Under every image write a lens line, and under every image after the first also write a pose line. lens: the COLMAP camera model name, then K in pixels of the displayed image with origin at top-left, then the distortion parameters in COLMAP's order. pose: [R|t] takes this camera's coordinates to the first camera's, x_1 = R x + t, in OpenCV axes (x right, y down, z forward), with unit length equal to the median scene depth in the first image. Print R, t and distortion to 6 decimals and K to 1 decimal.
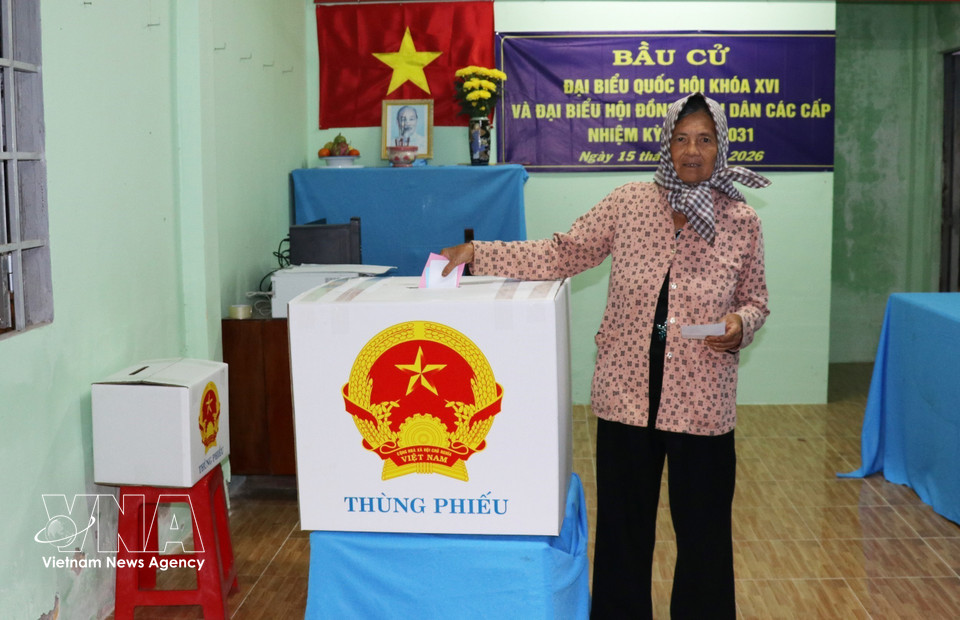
lens RADIAL K [[1059.2, 0, 480.0], [0, 1059.2, 310.0], [0, 0, 1]] dist [-0.185874, -0.008964]
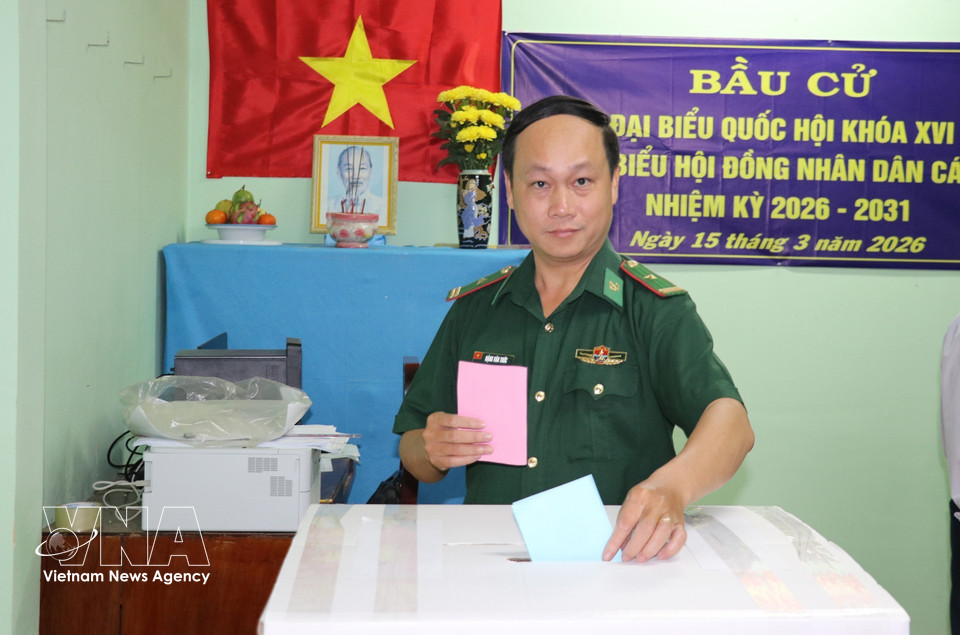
lens RADIAL K [[1353.7, 0, 480.0], [0, 1353.7, 317.5], [0, 0, 1]] dist [0.018868, 0.059313]
pose [[0.994537, 0.028278, 0.100484, -0.074483], [-0.021182, 0.997251, -0.070999, -0.040741], [-0.102215, 0.068483, 0.992402, 0.219233]]
